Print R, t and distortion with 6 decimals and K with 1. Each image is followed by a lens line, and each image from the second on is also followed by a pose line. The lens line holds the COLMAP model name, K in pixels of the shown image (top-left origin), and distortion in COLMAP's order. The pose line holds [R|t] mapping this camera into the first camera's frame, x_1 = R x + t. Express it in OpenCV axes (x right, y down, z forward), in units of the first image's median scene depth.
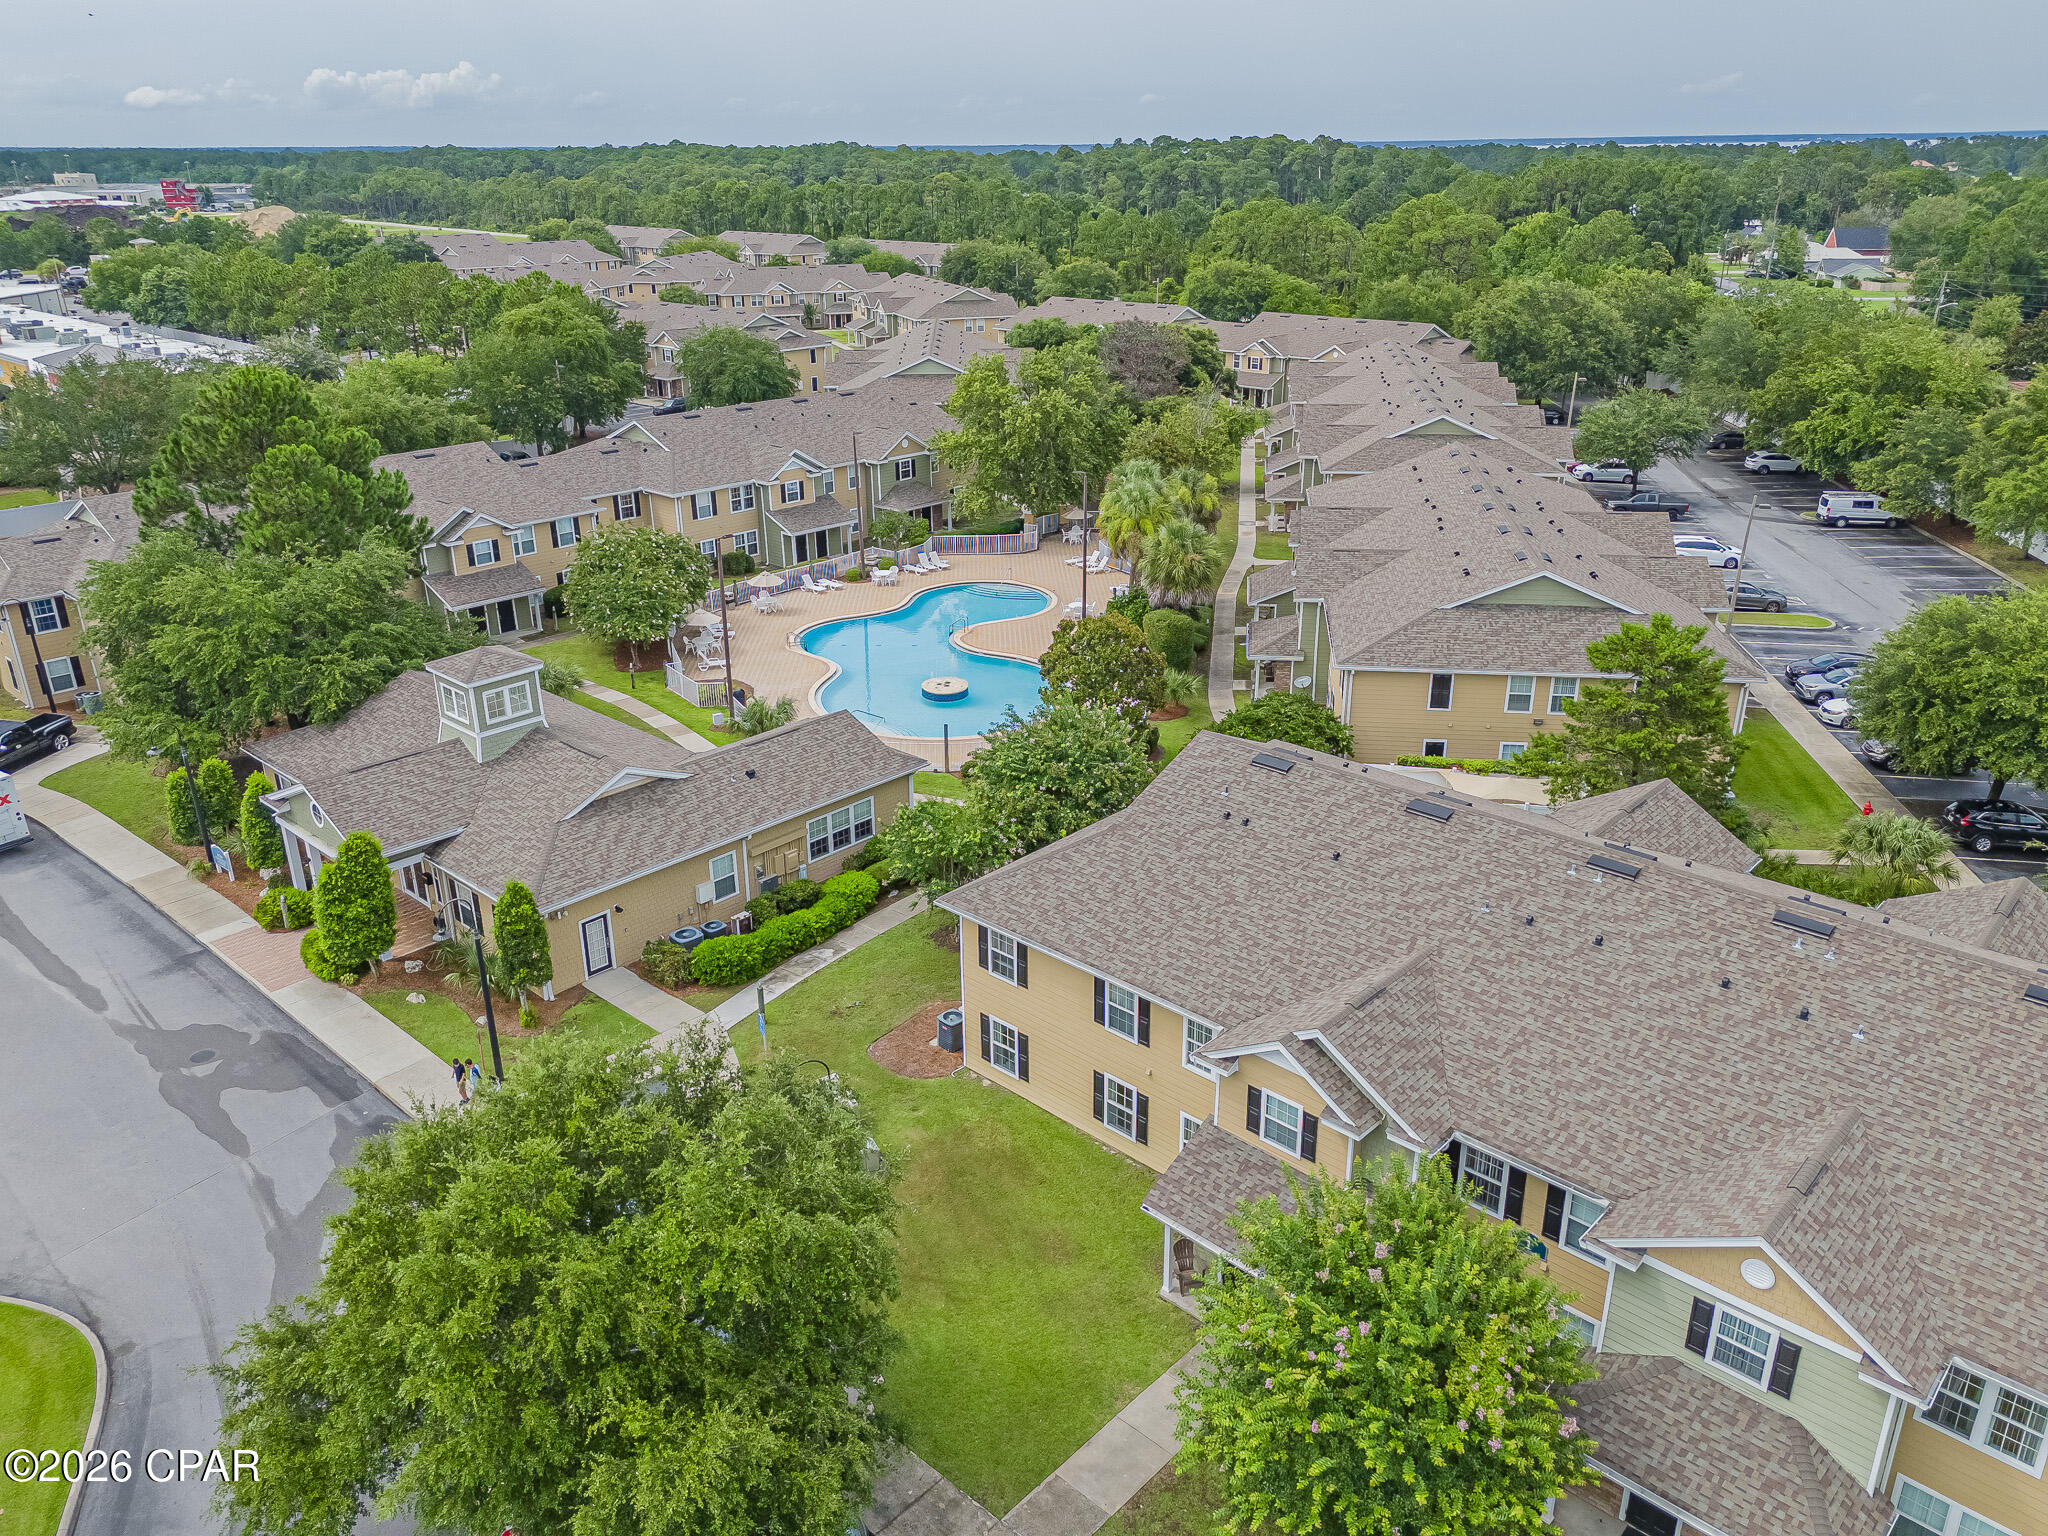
lens RADIAL K [[1466.5, 0, 1024.0], [0, 1466.5, 768.0], [0, 0, 1]] dist [0.083488, -0.093403]
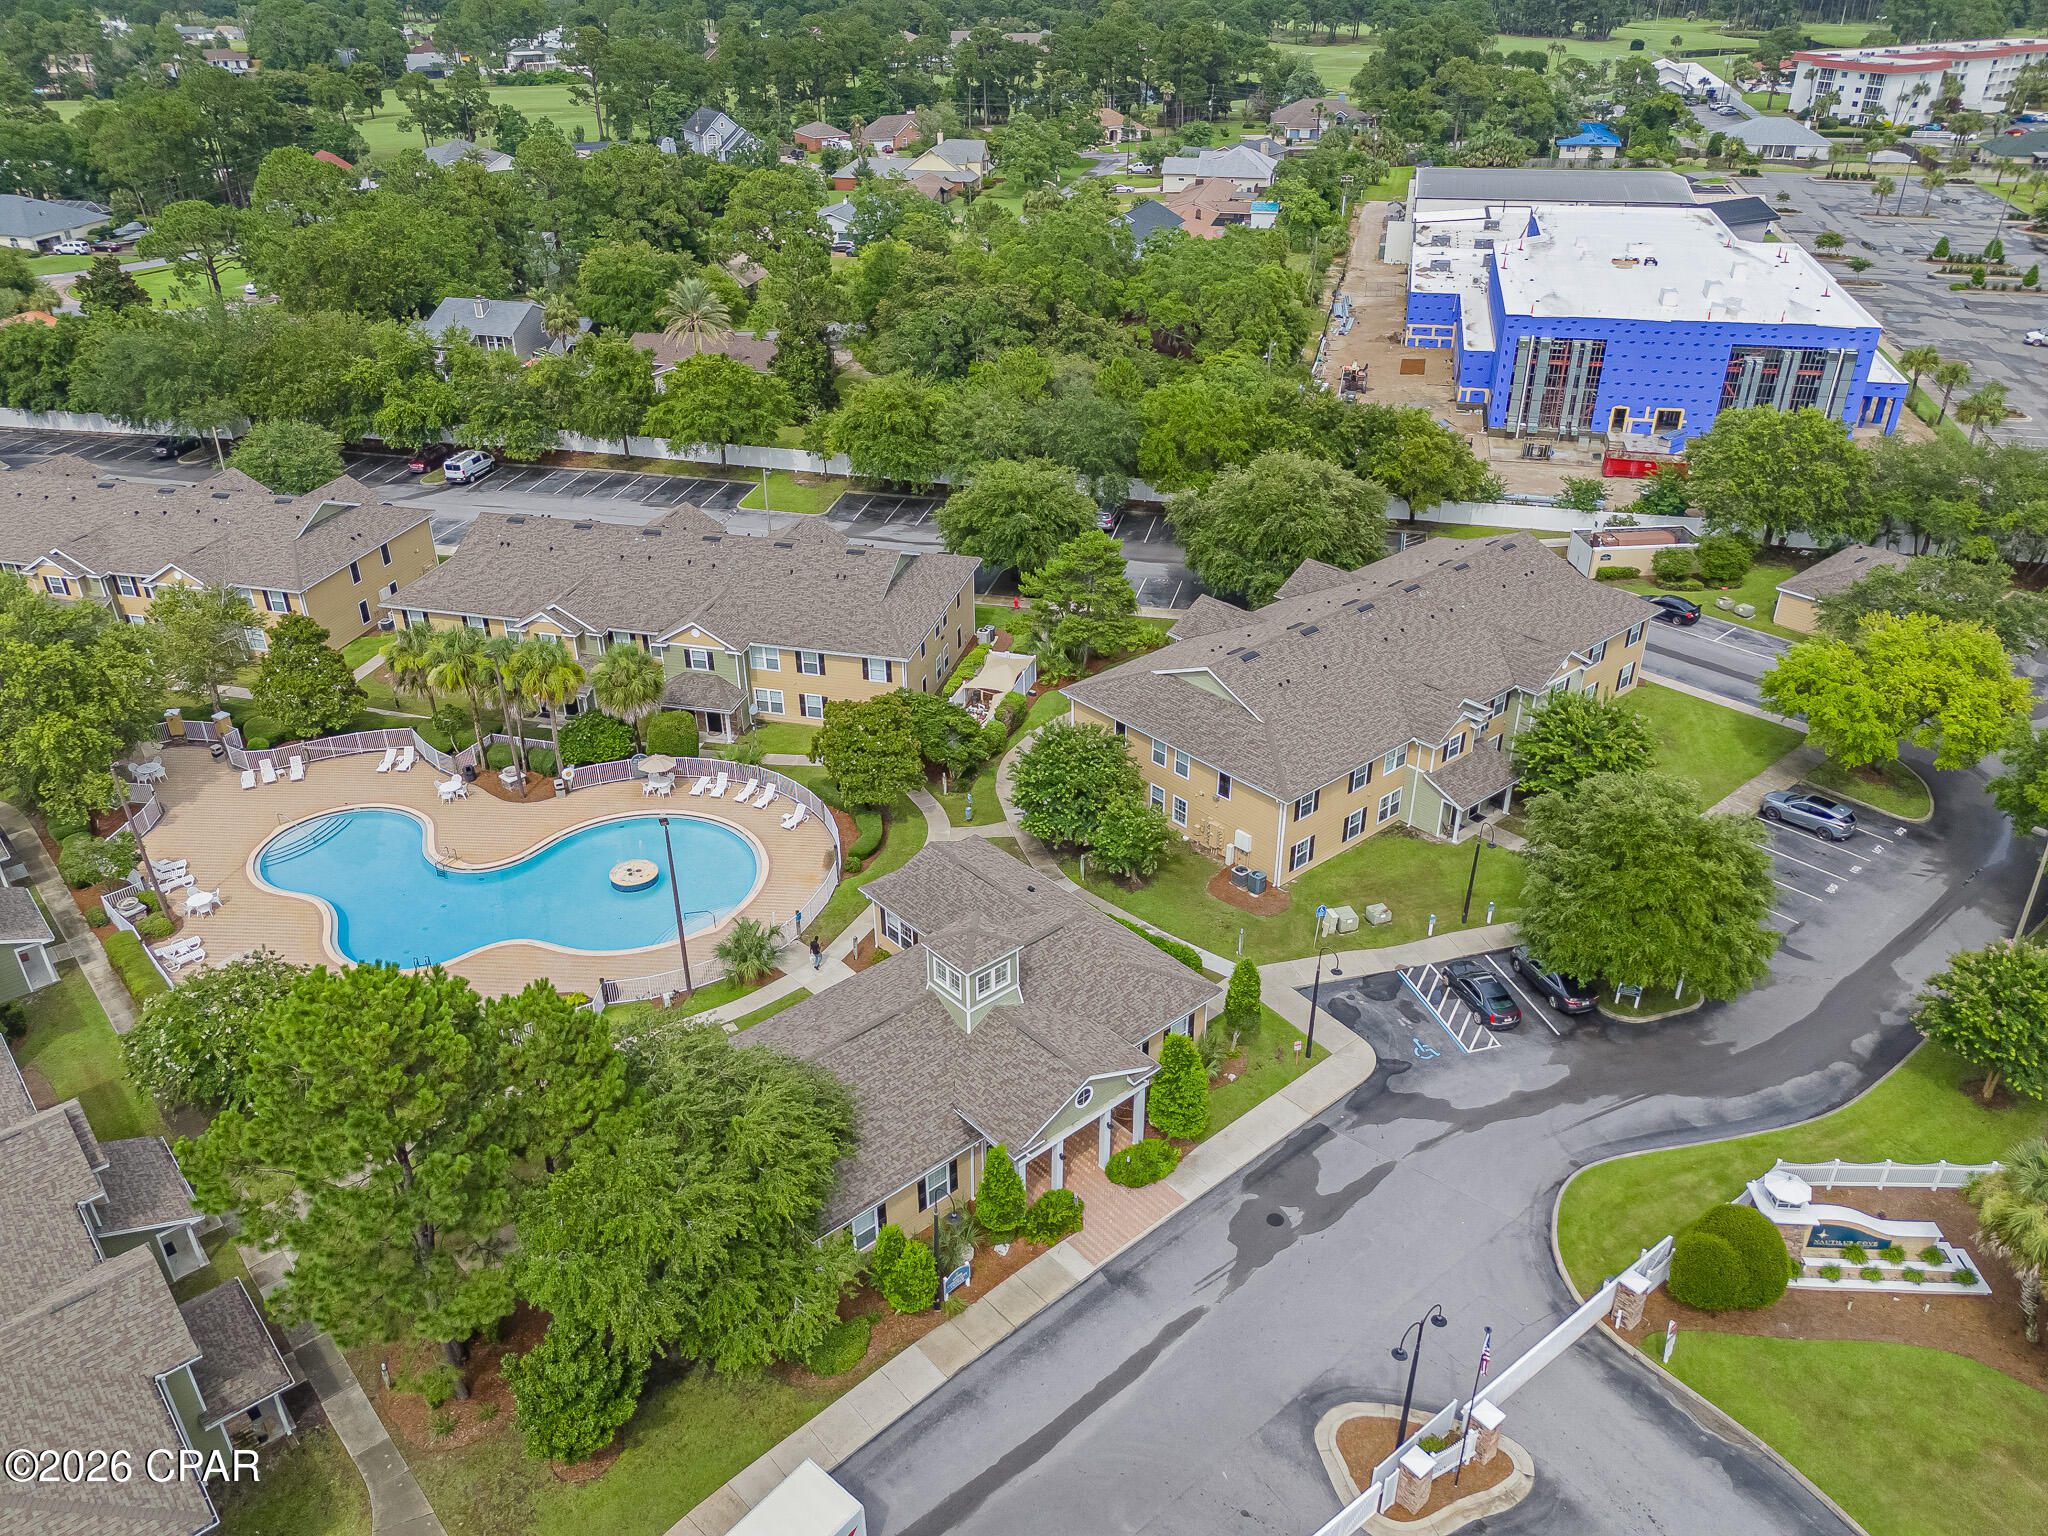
lens RADIAL K [[1466.5, 0, 1024.0], [0, 1466.5, 768.0], [0, 0, 1]] dist [0.083488, -0.093403]
pose [[0.103410, -0.473235, 0.874846, -1.555713], [0.372293, 0.834040, 0.407155, -0.750829], [-0.922336, 0.283595, 0.262430, 0.788705]]
